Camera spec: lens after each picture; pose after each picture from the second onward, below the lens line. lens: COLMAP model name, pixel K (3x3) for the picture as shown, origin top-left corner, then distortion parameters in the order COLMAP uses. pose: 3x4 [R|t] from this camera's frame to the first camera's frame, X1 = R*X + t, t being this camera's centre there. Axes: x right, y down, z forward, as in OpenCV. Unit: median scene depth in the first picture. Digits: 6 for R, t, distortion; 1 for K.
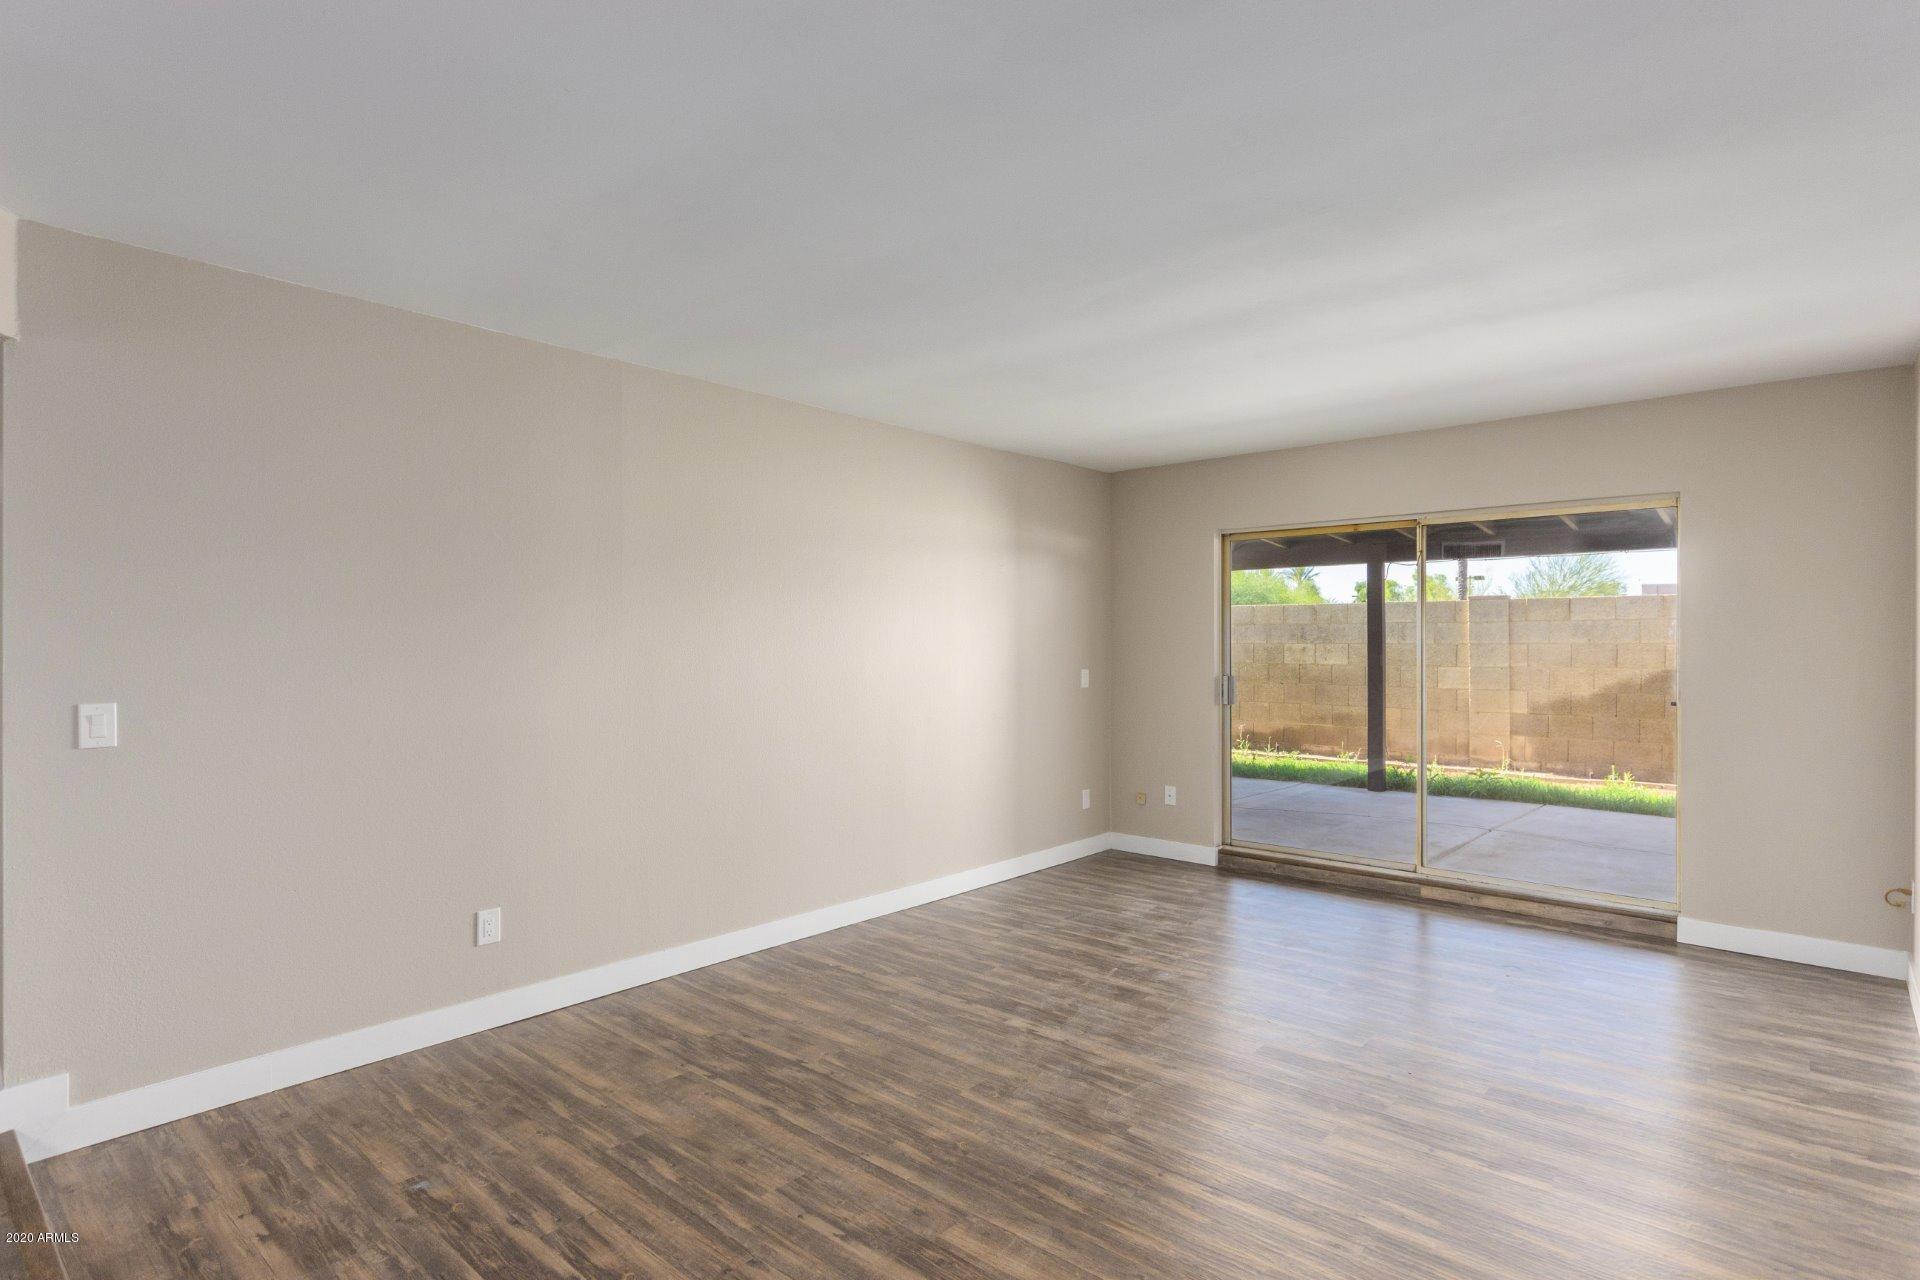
lens RADIAL K [[992.7, 0, 960.0], [0, 992.7, 640.0], [0, 0, 1]] dist [-0.000124, -0.000651]
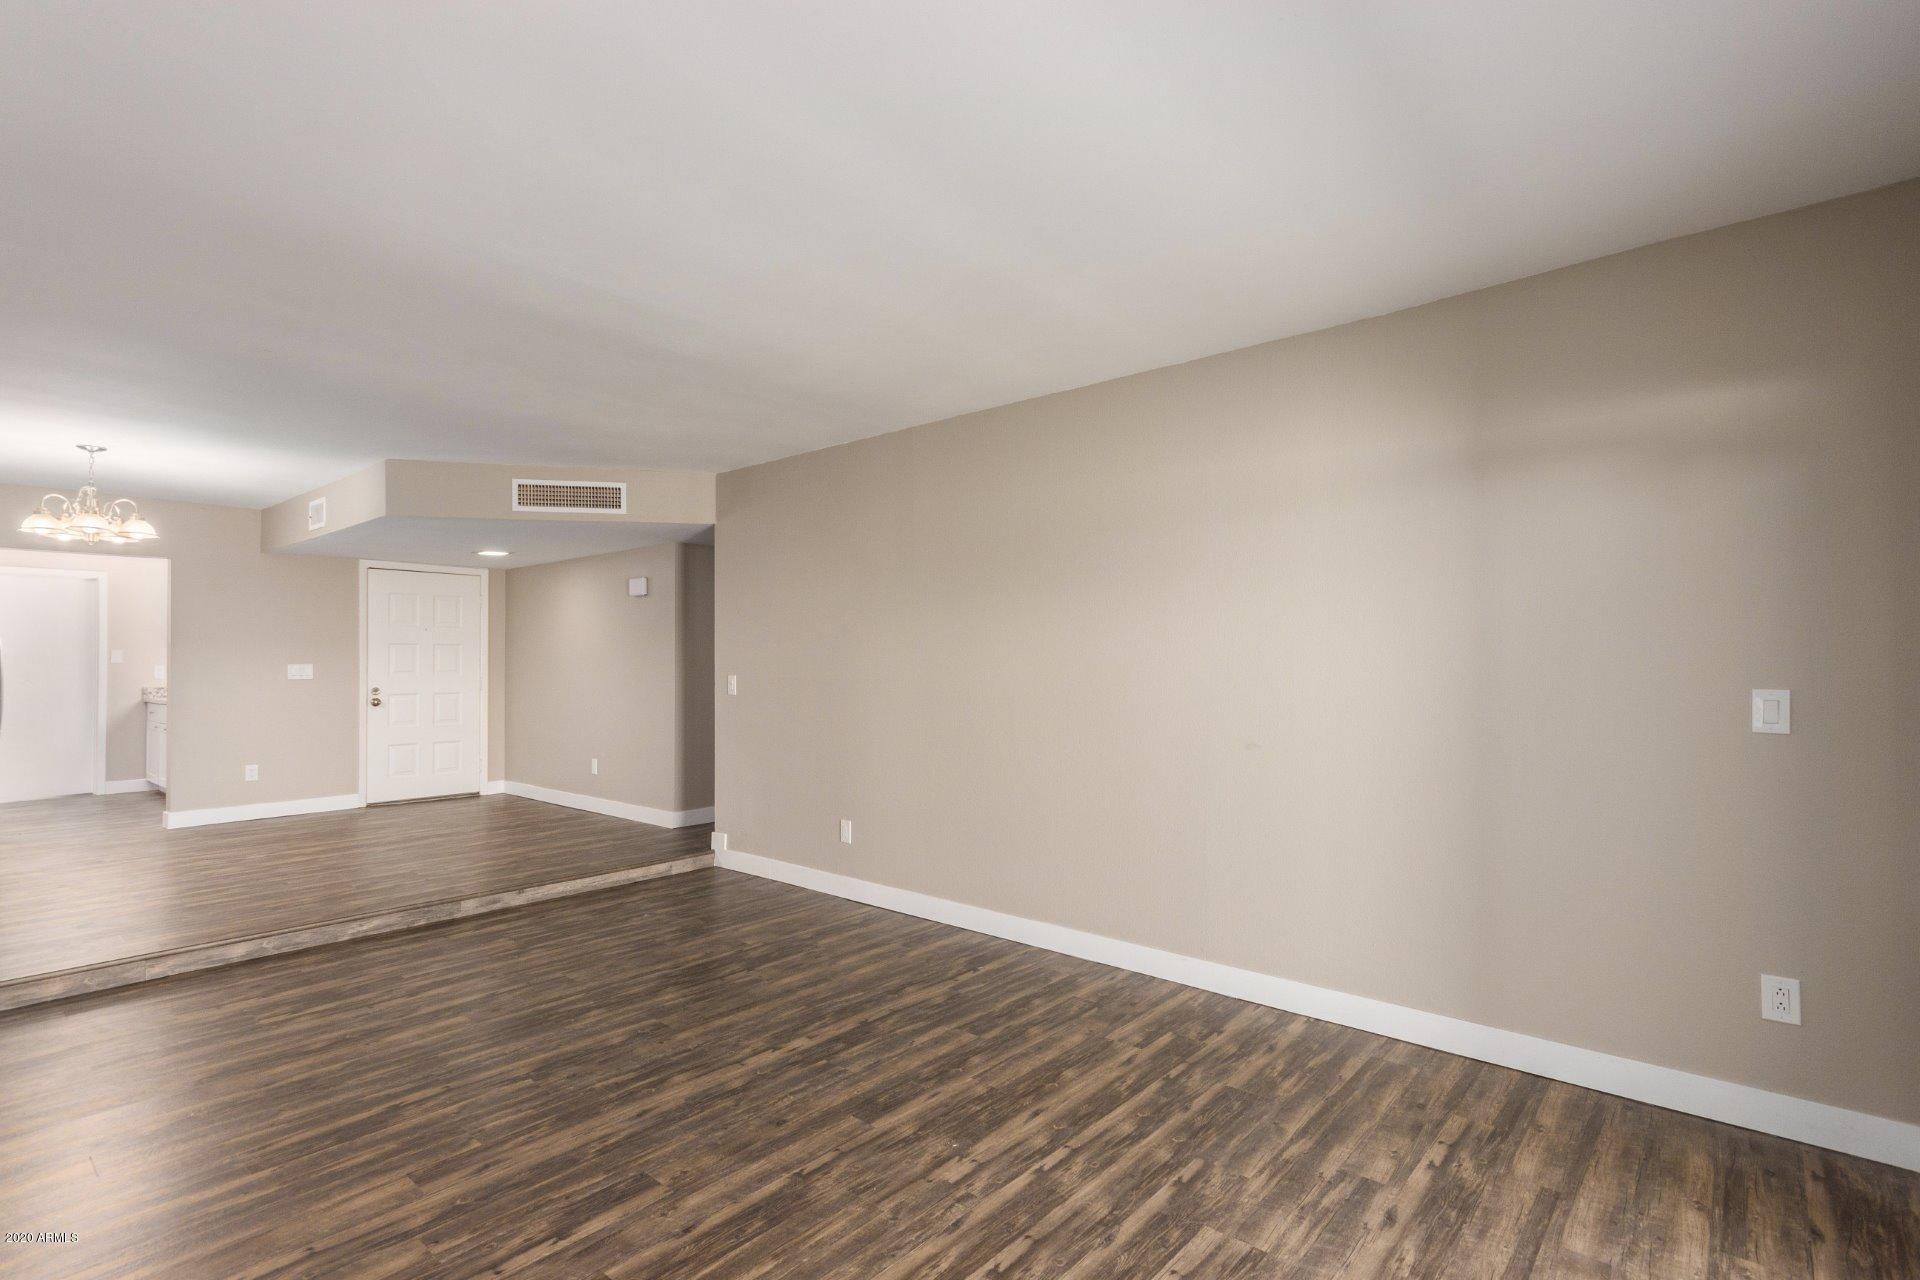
lens RADIAL K [[911.2, 0, 952.3], [0, 911.2, 642.6], [0, 0, 1]] dist [0.002613, 0.000526]
pose [[-0.006060, -0.023754, -0.999699, 0.853680], [0.001464, 0.999717, -0.023763, 0.027767], [0.999981, -0.001607, -0.006024, 1.064039]]
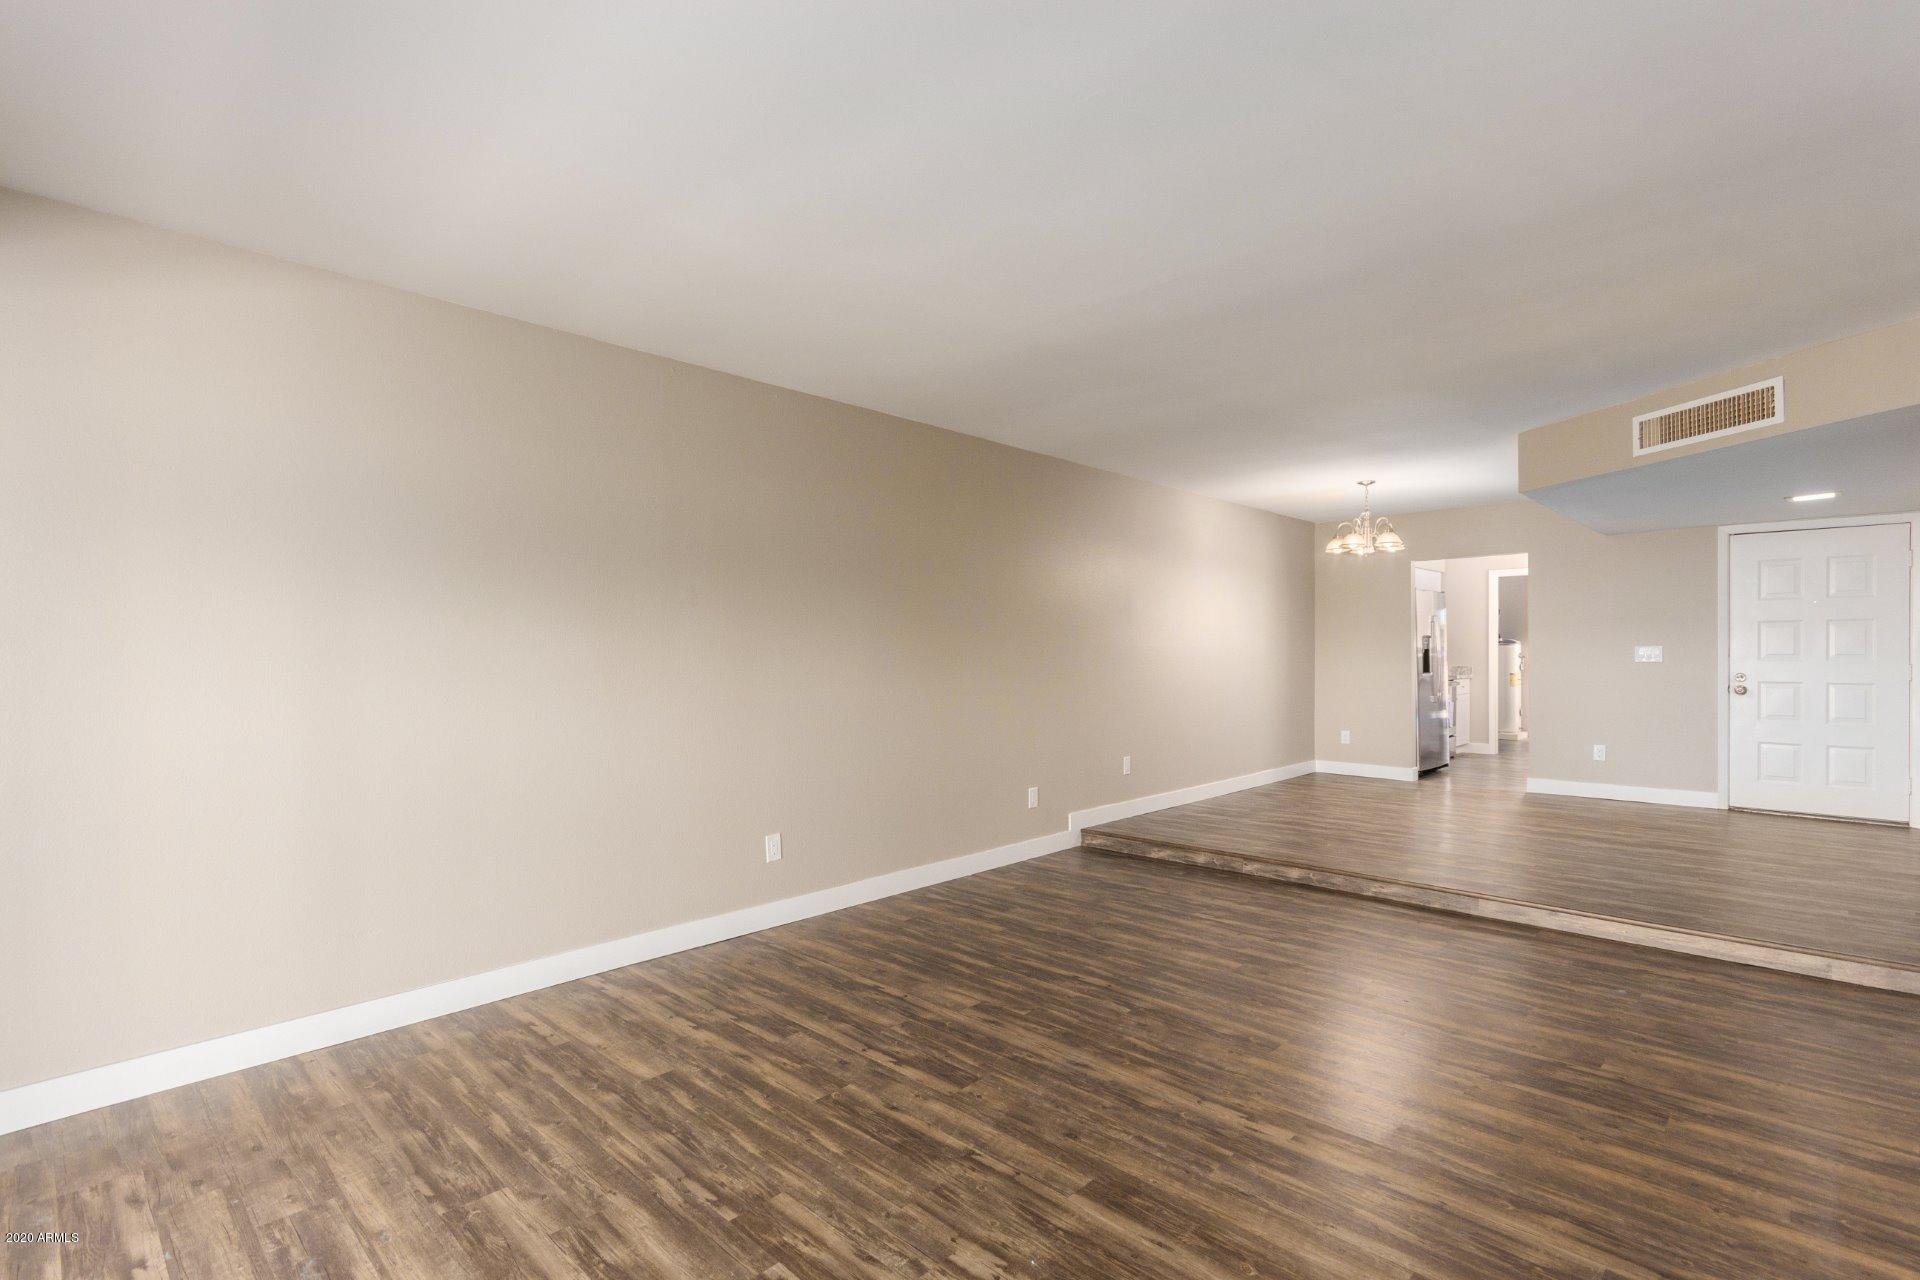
lens RADIAL K [[892.0, 0, 960.0], [0, 892.0, 640.0], [0, 0, 1]] dist [0.003557, 0.000388]
pose [[-0.998774, 0.002529, 0.049433, 0.235794], [0.002014, 0.999943, -0.010472, 0.029384], [-0.049456, -0.010360, -0.998723, 1.543798]]
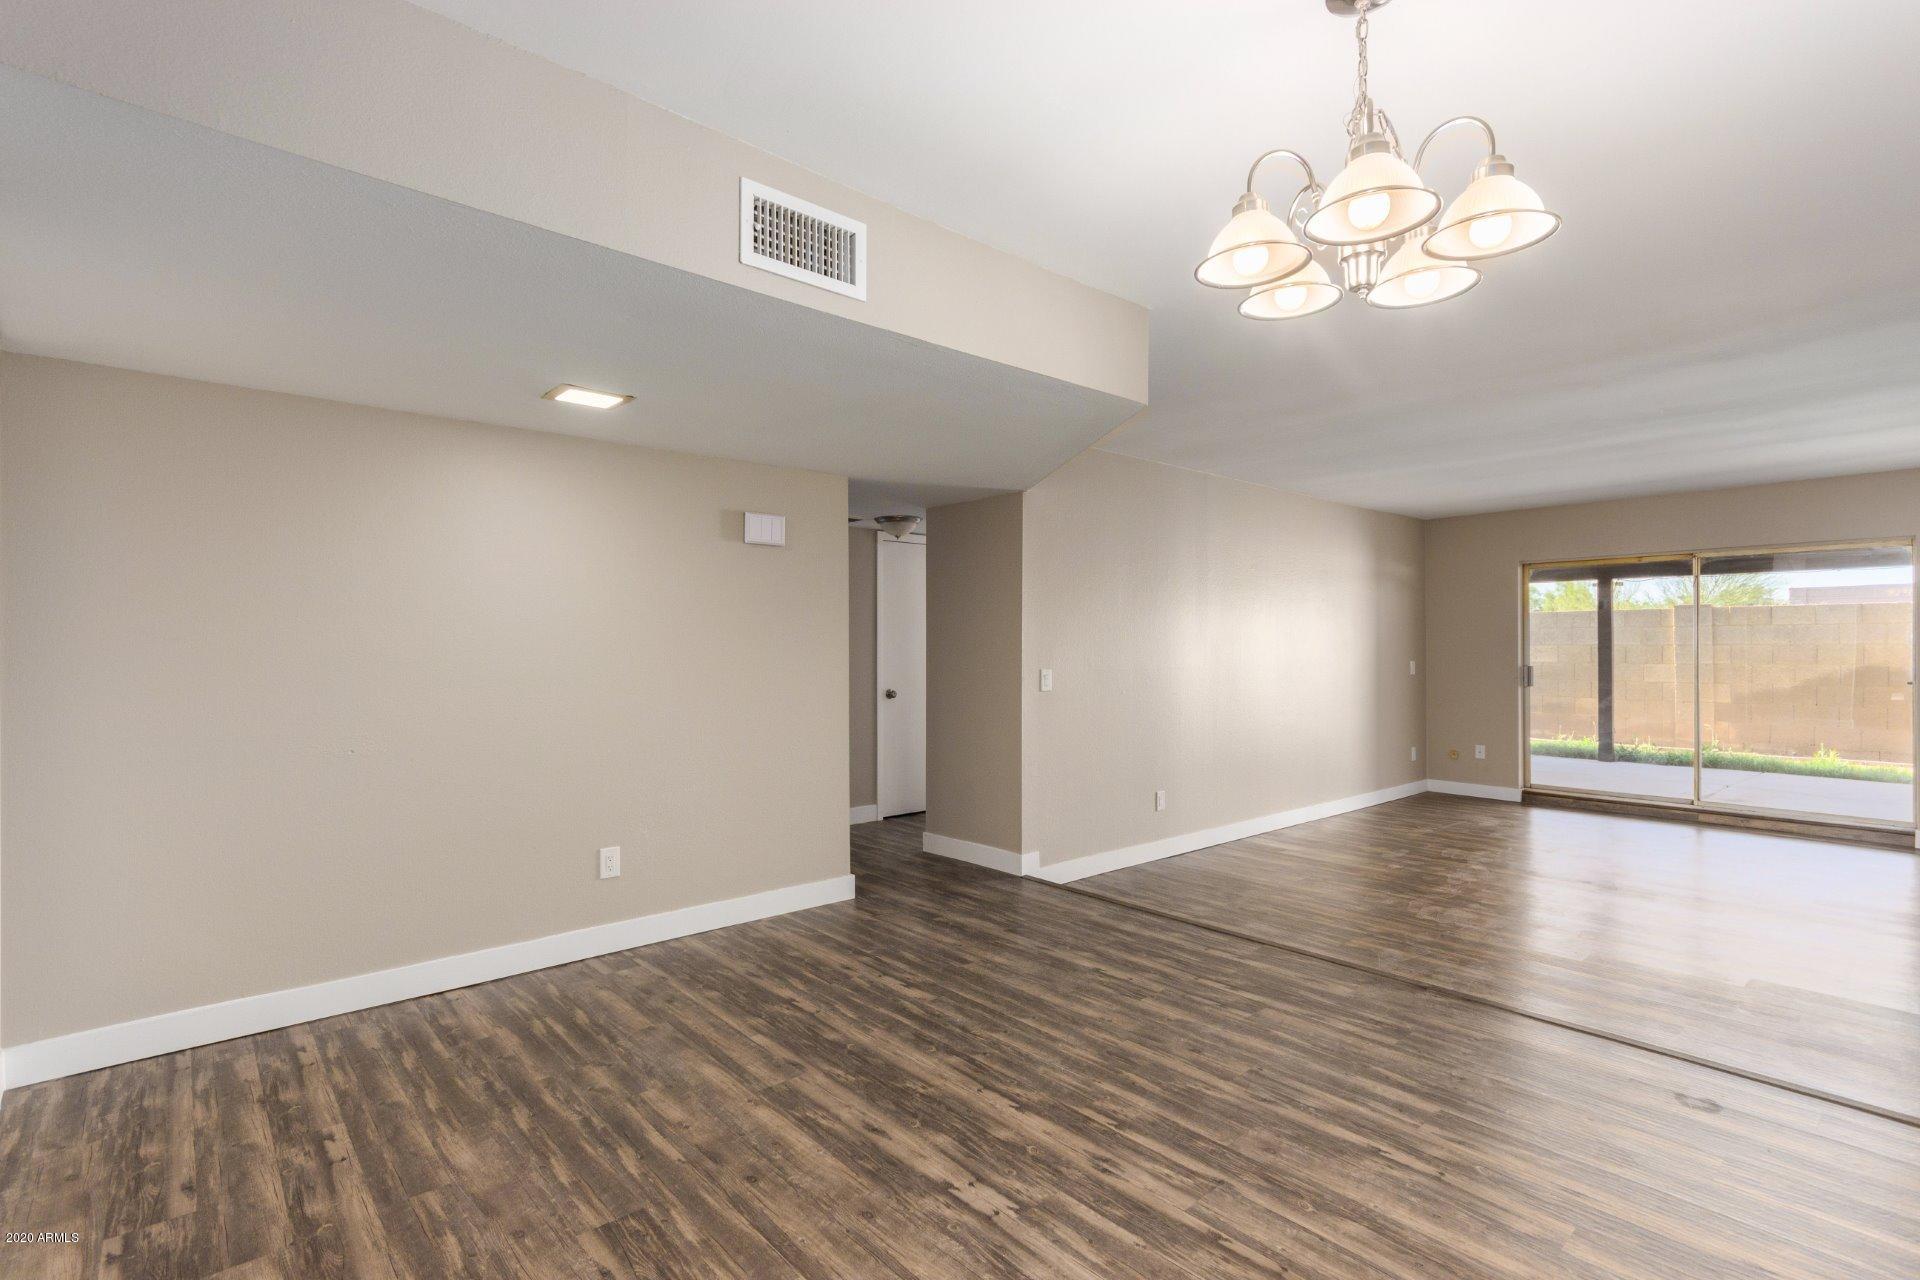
lens RADIAL K [[911.2, 0, 952.3], [0, 911.2, 642.6], [0, 0, 1]] dist [0.002613, 0.000526]
pose [[0.990358, -0.001089, -0.138528, -0.564556], [0.000729, 0.999996, -0.002647, 0.010695], [0.138530, 0.002520, 0.990355, -0.602554]]
